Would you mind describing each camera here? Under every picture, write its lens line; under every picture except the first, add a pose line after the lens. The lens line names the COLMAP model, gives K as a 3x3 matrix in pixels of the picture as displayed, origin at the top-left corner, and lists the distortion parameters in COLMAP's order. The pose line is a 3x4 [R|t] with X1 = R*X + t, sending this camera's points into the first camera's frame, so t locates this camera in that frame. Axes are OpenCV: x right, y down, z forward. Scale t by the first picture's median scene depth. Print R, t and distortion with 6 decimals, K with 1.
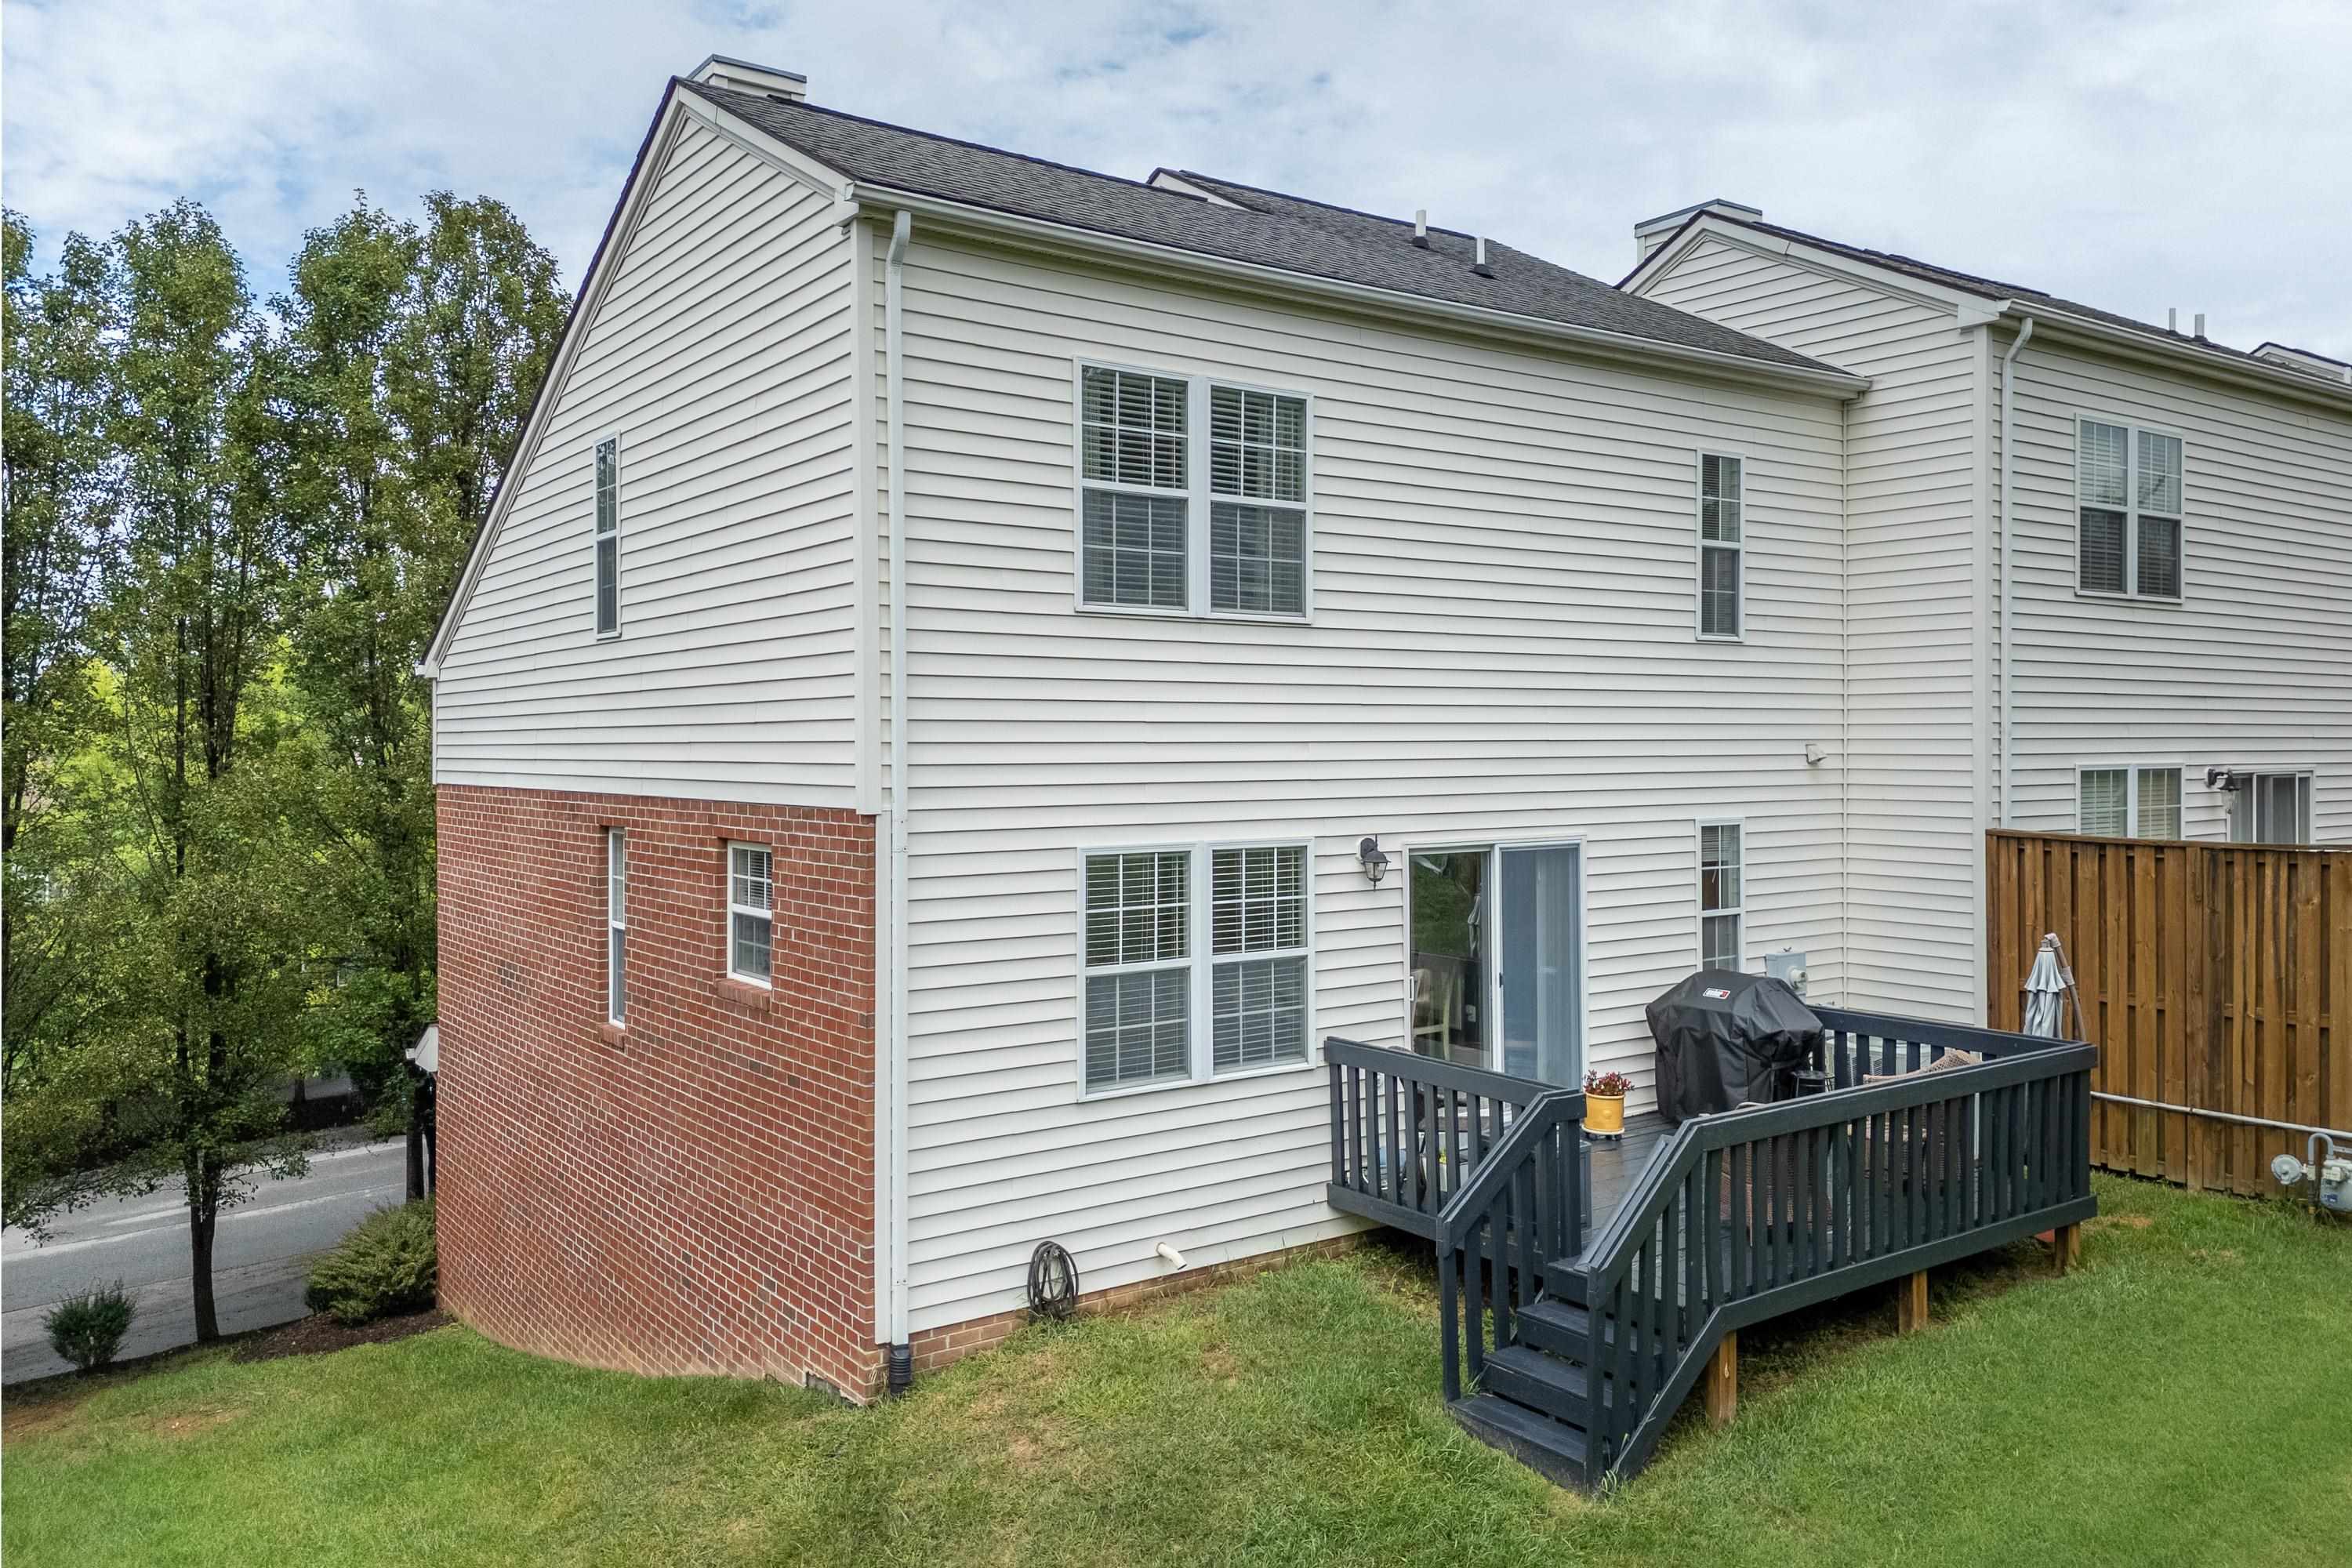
lens RADIAL K [[1706.4, 0, 1187.0], [0, 1706.4, 771.2], [0, 0, 1]] dist [0.045401, -0.043441]
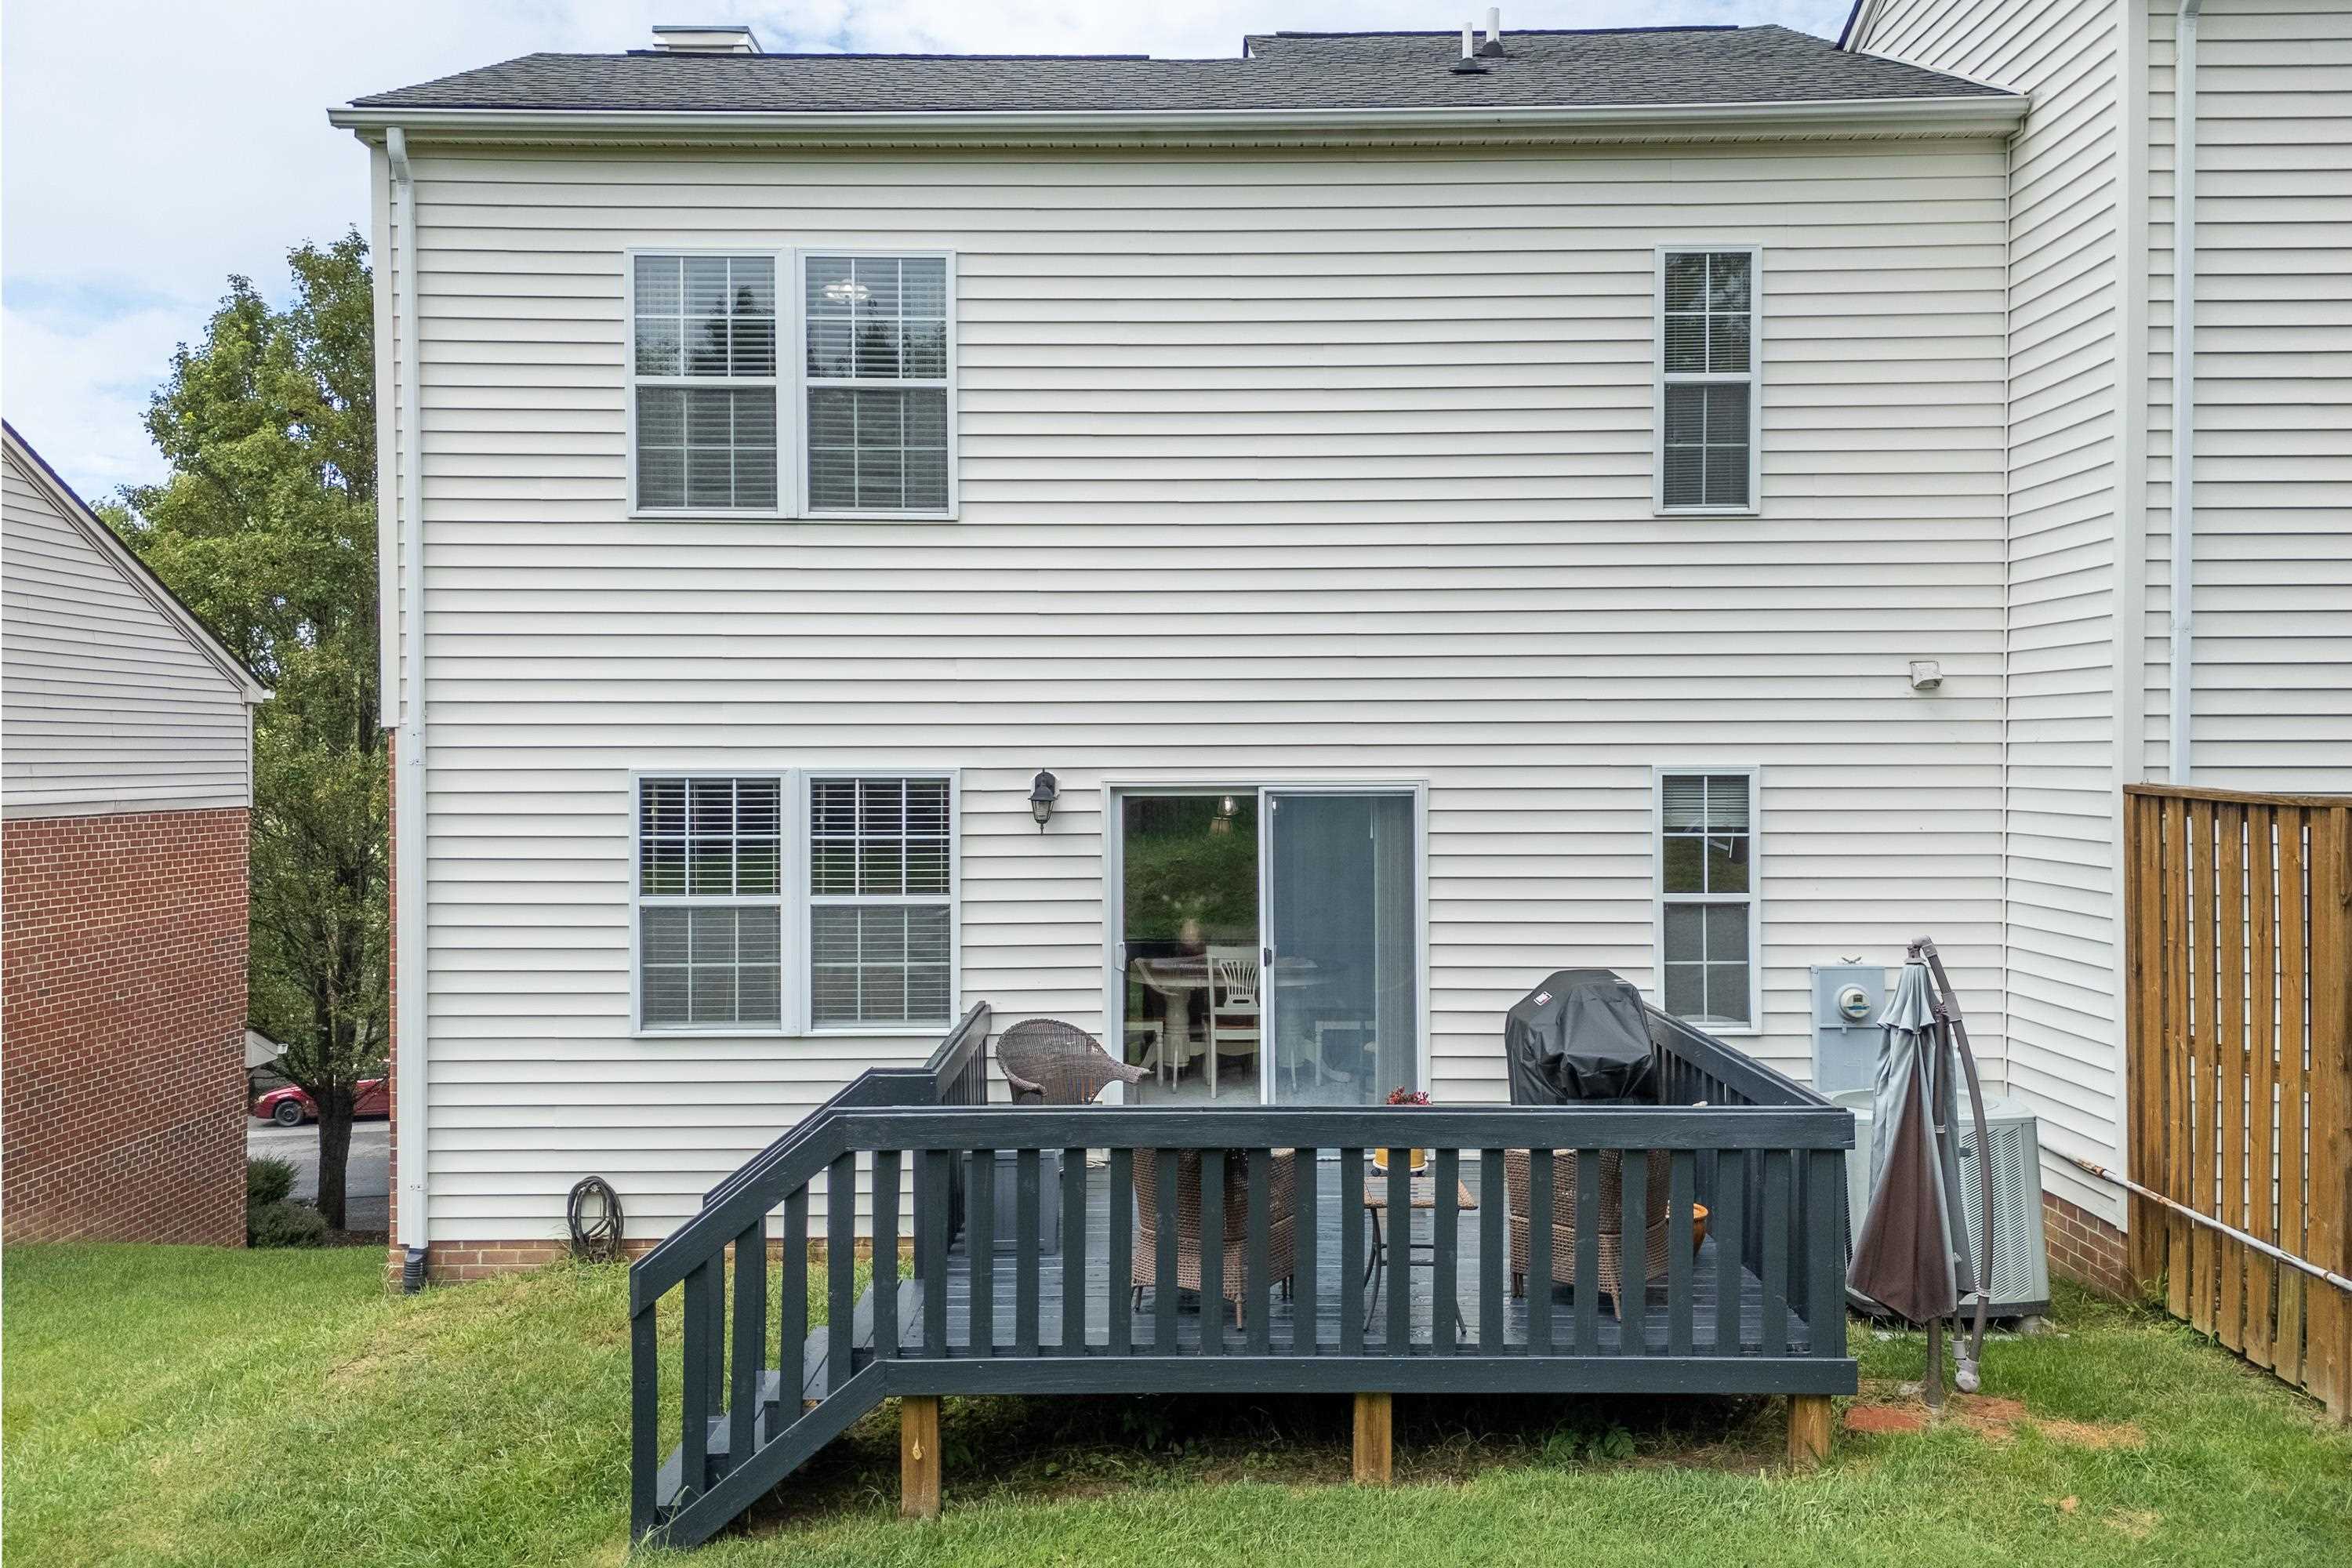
lens RADIAL K [[1706.4, 0, 1214.2], [0, 1706.4, 806.5], [0, 0, 1]] dist [0.045401, -0.043441]
pose [[0.817476, 0.016058, -0.575739, 0.681343], [-0.009739, 0.999854, 0.014058, 0.044846], [0.575881, -0.005885, 0.817513, 0.372716]]
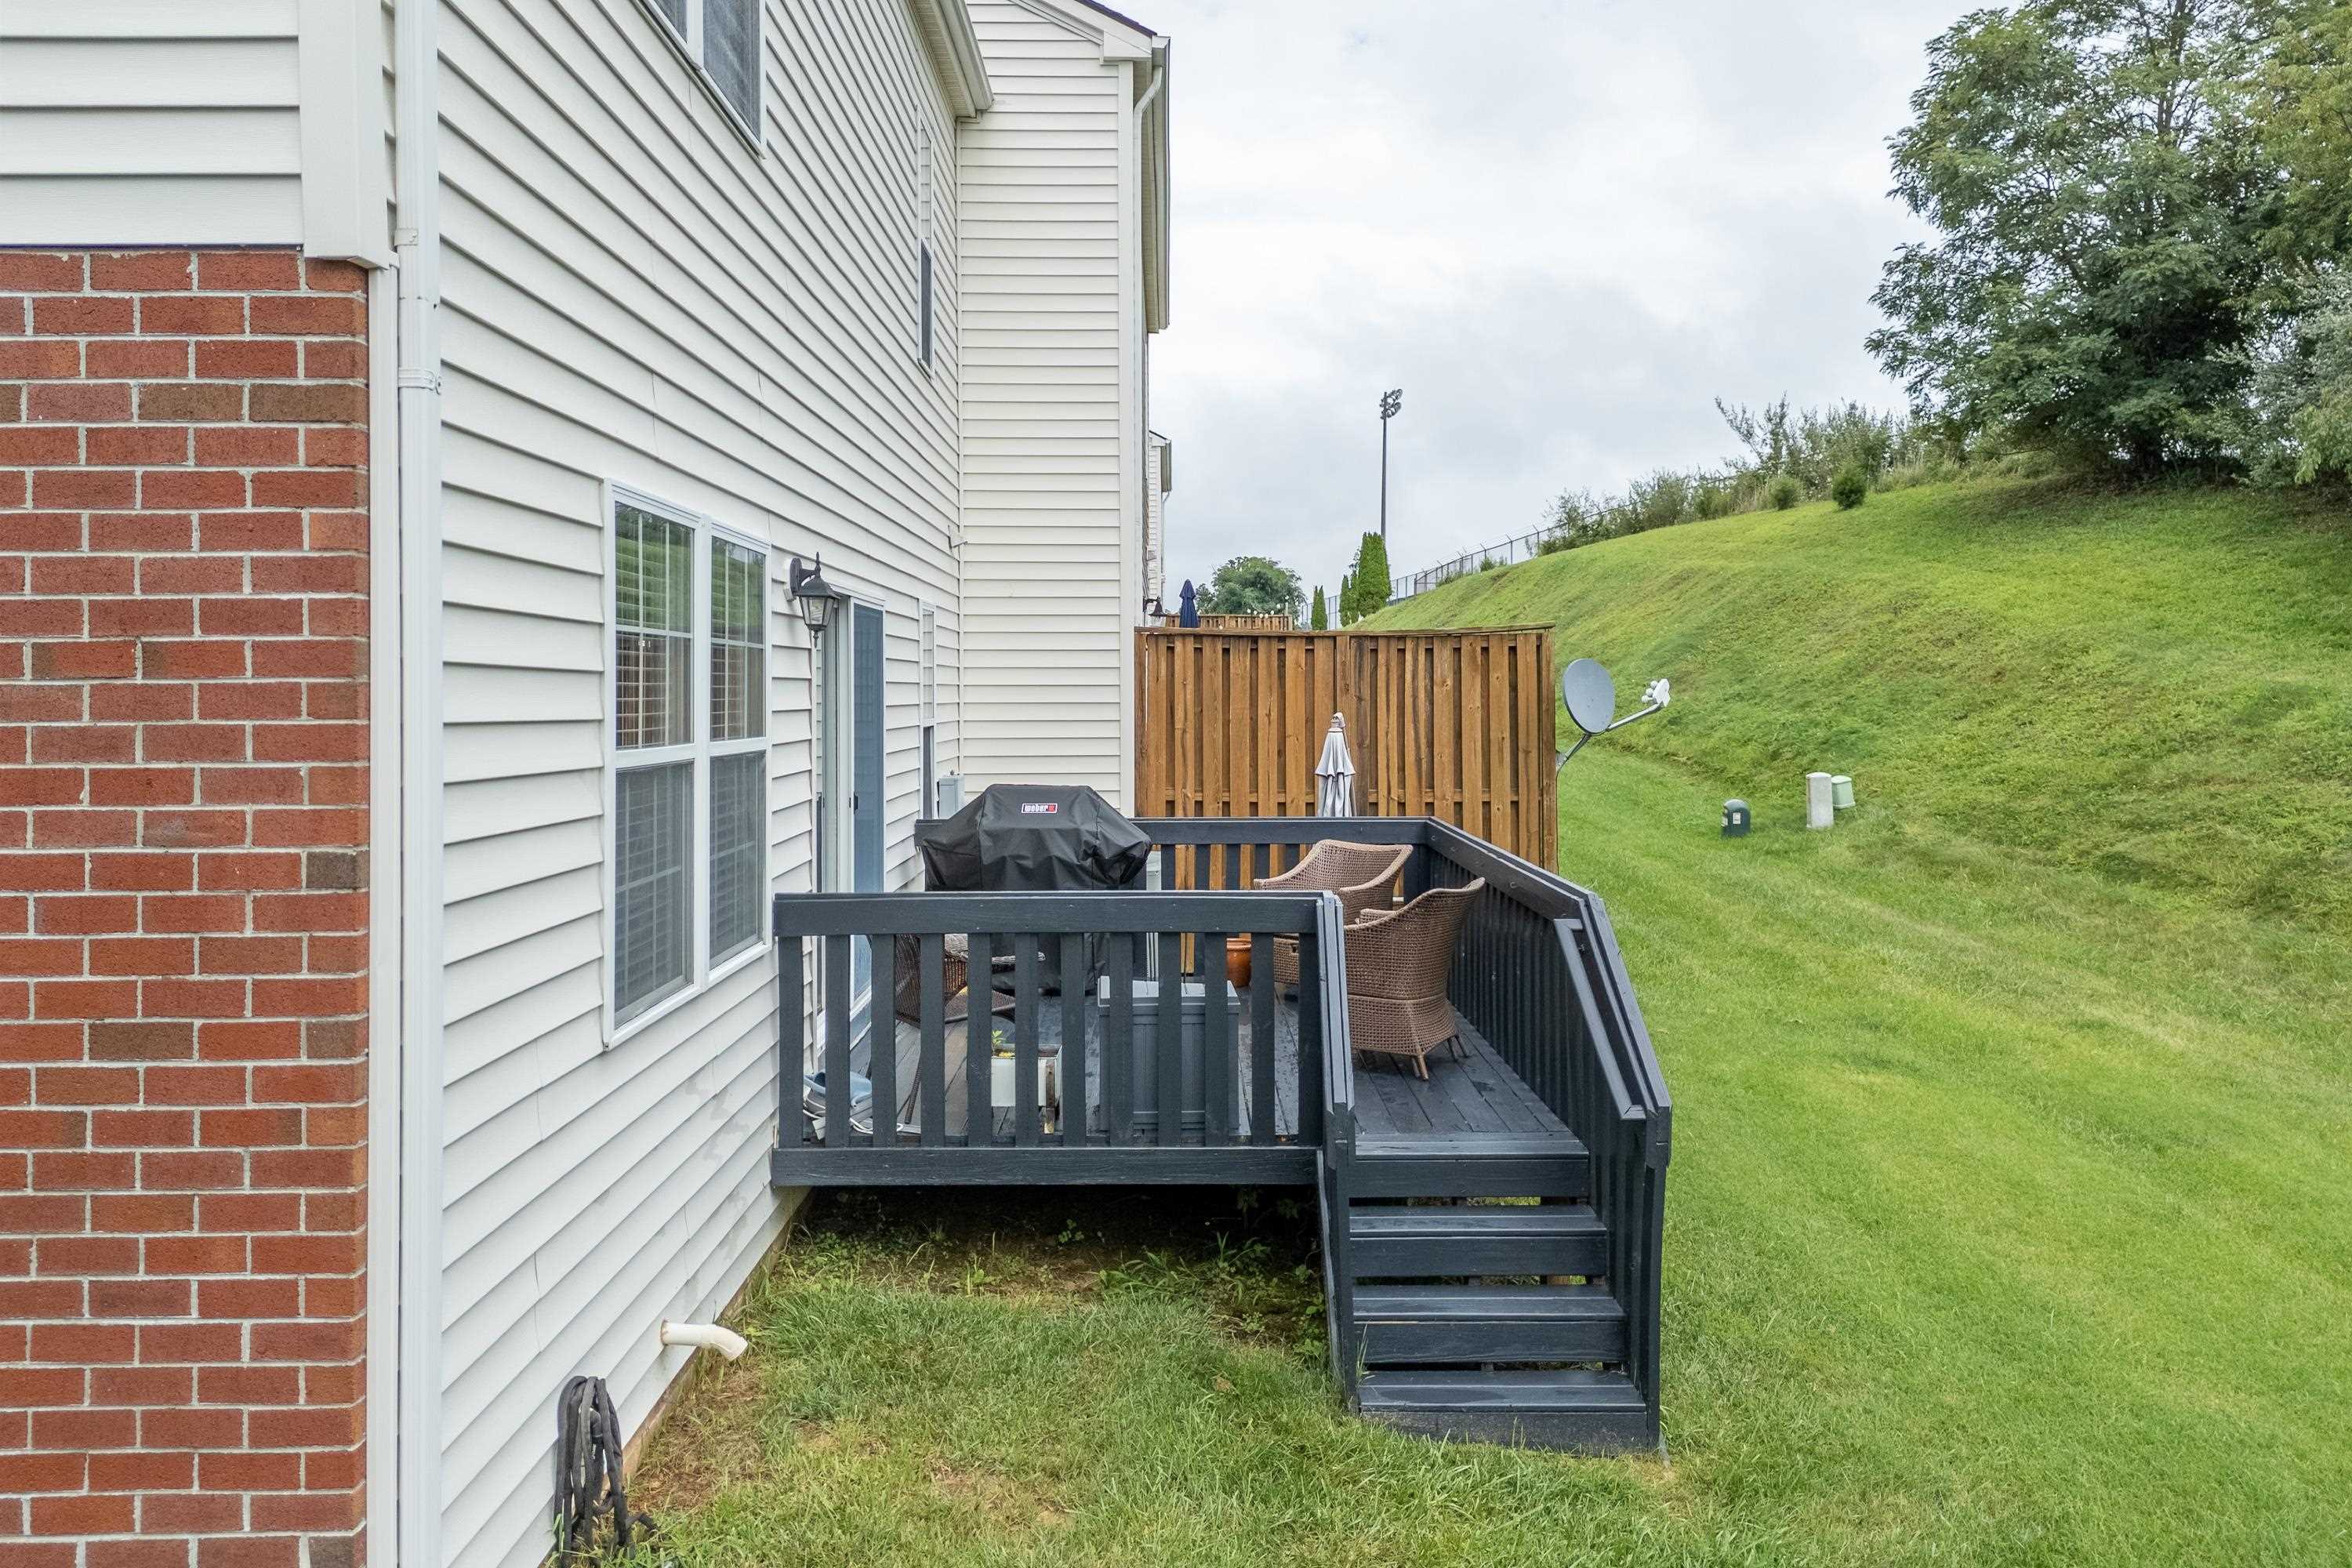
lens RADIAL K [[1706.4, 0, 1181.9], [0, 1706.4, 737.2], [0, 0, 1]] dist [0.045401, -0.043441]
pose [[0.581381, -0.019005, 0.813409, -0.311461], [0.013182, 0.999816, 0.013939, 0.098320], [-0.813524, 0.002618, 0.581525, 0.562427]]
